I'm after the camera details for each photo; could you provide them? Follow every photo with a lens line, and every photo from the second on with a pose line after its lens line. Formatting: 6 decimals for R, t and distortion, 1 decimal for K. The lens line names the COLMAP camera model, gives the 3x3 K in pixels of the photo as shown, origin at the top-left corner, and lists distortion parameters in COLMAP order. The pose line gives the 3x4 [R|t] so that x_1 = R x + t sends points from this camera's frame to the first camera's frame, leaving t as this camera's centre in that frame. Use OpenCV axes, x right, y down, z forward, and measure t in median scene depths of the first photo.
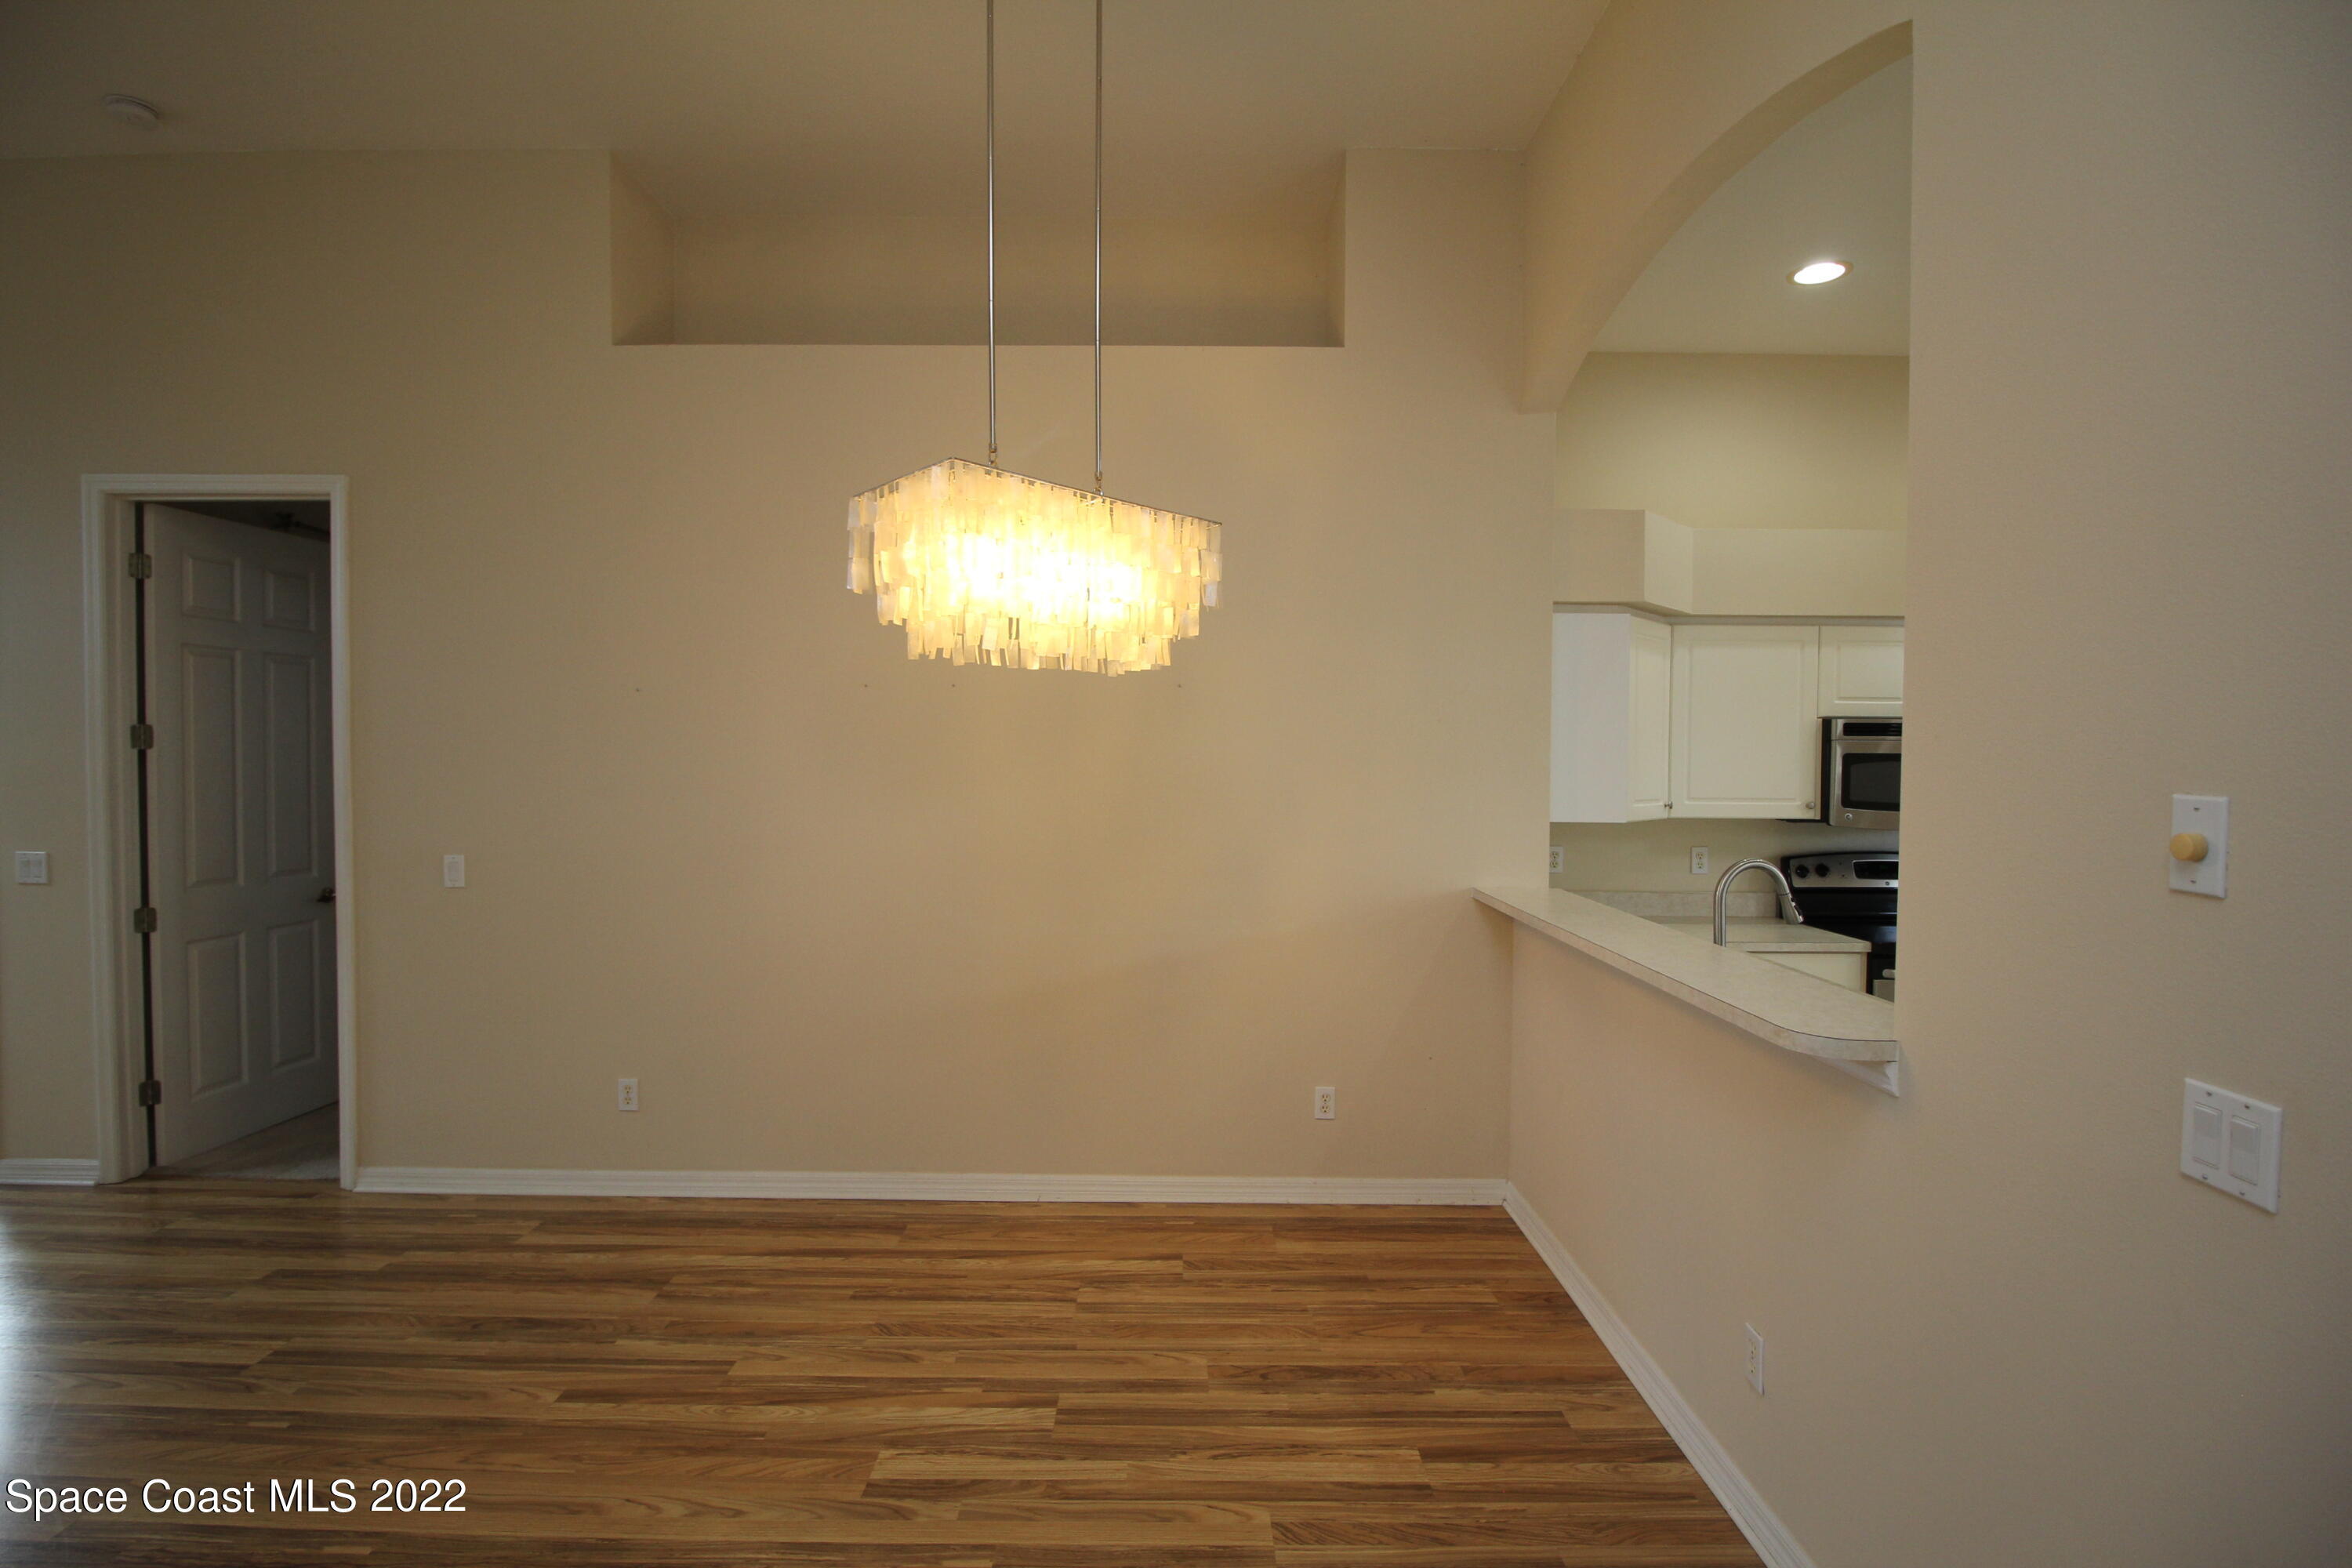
lens RADIAL K [[1106.1, 0, 1176.3], [0, 1106.1, 782.0], [0, 0, 1]] dist [0.003158, -0.011867]
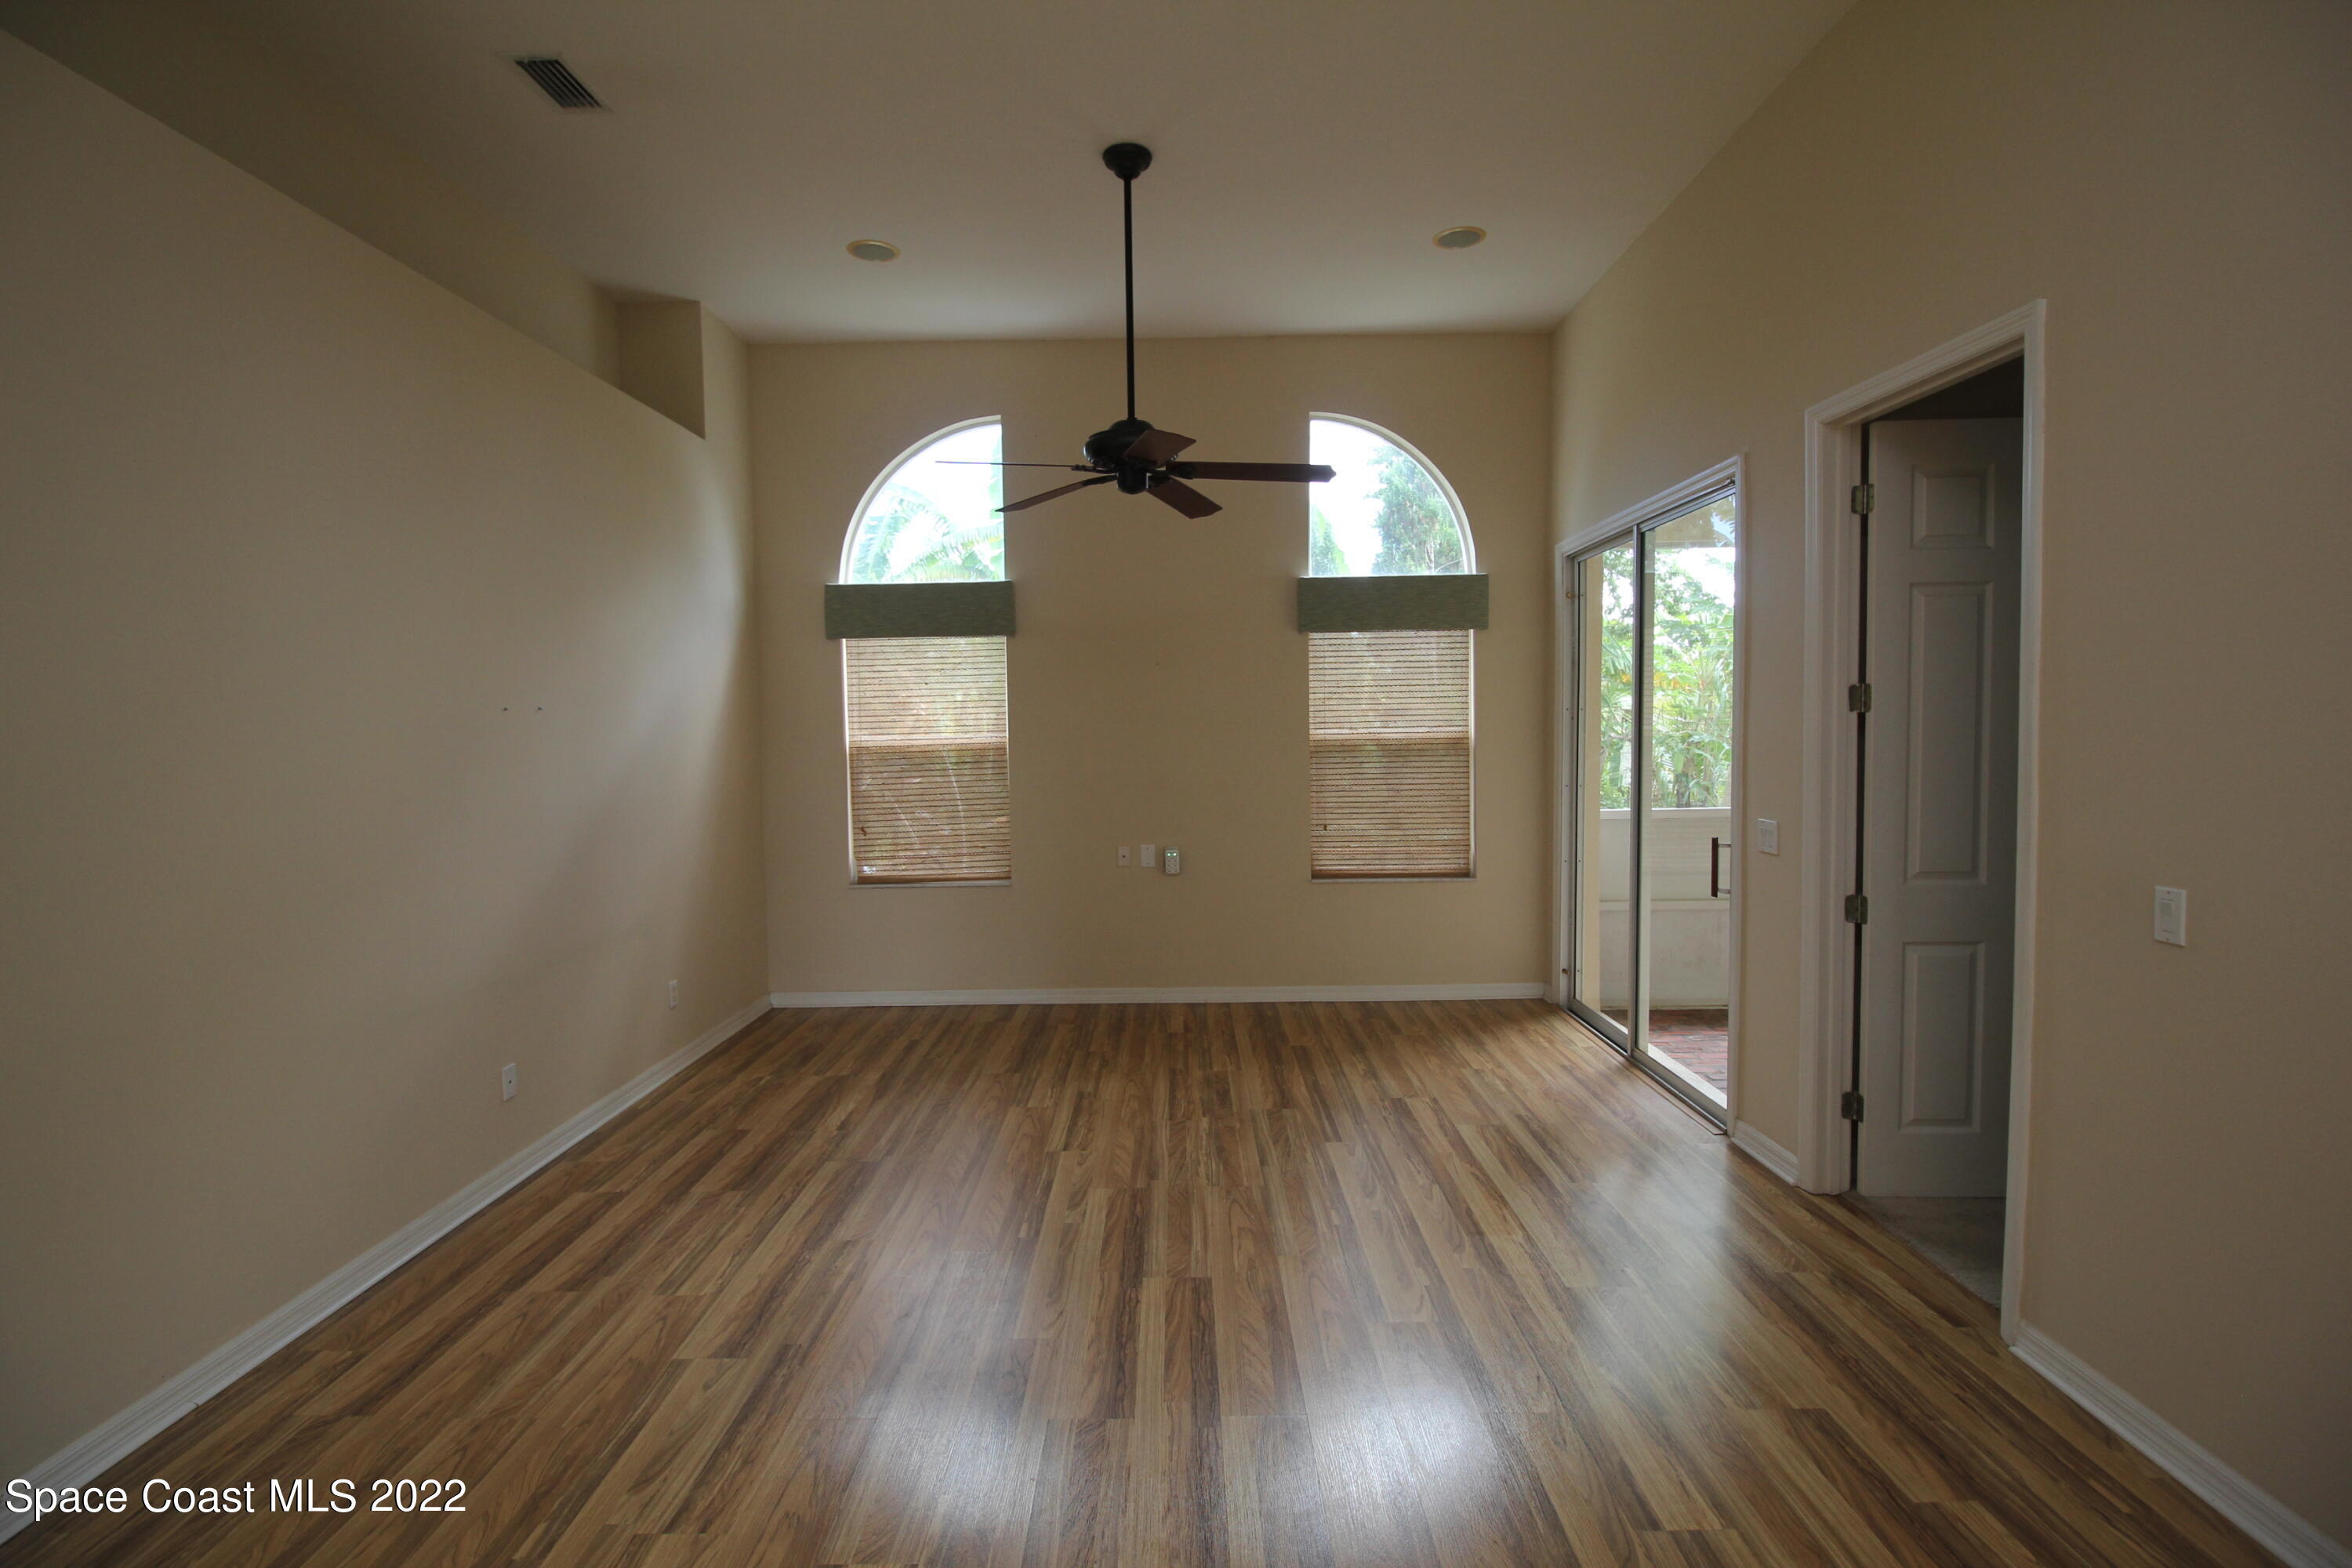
lens RADIAL K [[1106.1, 0, 1176.3], [0, 1106.1, 782.0], [0, 0, 1]] dist [0.003158, -0.011867]
pose [[0.007351, 0.050131, -0.998716, -0.075879], [-0.004014, 0.998736, 0.050103, -0.016599], [0.999965, 0.003640, 0.007543, 0.459013]]
